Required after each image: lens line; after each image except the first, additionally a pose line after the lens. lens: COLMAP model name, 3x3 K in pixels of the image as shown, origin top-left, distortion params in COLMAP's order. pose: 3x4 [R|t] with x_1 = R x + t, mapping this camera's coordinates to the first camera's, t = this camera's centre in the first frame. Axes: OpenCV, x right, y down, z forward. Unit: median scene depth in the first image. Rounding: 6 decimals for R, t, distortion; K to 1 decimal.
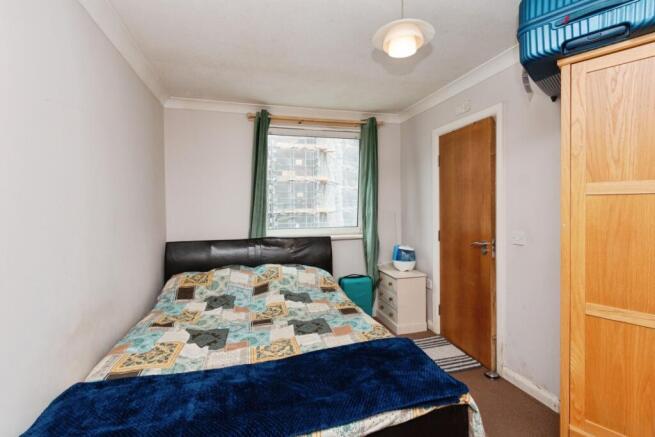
lens RADIAL K [[297.1, 0, 327.5], [0, 297.1, 218.5], [0, 0, 1]] dist [0.000512, -0.000115]
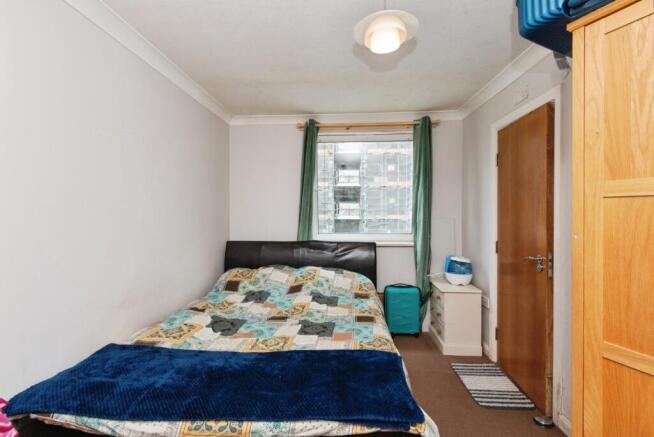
lens RADIAL K [[296.8, 0, 324.5], [0, 296.8, 222.1], [0, 0, 1]] dist [0.001041, -0.000860]
pose [[0.944514, 0.020977, -0.327801, 0.227539], [-0.023809, 0.999706, -0.004628, 0.002067], [0.327608, 0.012176, 0.944735, 0.032581]]
